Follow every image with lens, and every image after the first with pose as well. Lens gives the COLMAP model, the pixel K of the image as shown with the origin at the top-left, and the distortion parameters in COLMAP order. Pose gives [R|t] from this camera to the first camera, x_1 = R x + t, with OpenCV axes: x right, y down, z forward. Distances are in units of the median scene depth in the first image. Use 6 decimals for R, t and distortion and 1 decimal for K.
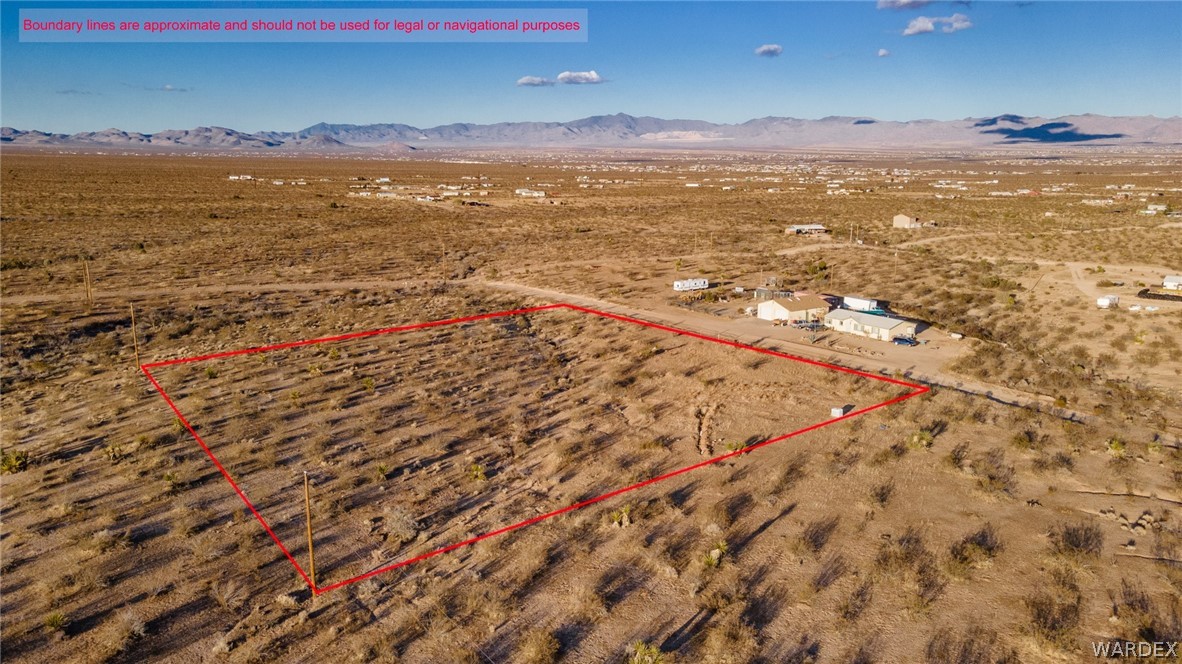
lens RADIAL K [[893.7, 0, 591.0], [0, 893.7, 332.0], [0, 0, 1]] dist [0.008325, 0.080887]
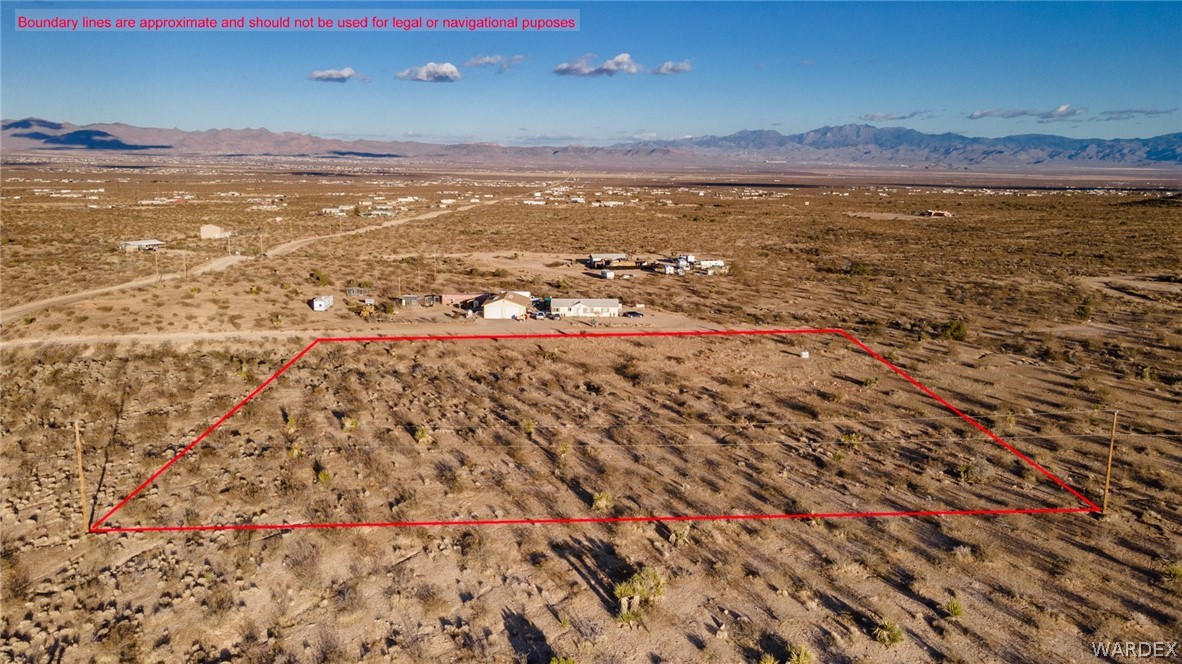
lens RADIAL K [[910.8, 0, 591.0], [0, 910.8, 332.0], [0, 0, 1]] dist [0.006996, 0.069541]
pose [[0.531042, -0.144827, 0.834877, -0.686549], [0.155325, 0.985228, 0.072110, -0.061514], [-0.832988, 0.091384, 0.545693, 0.355399]]
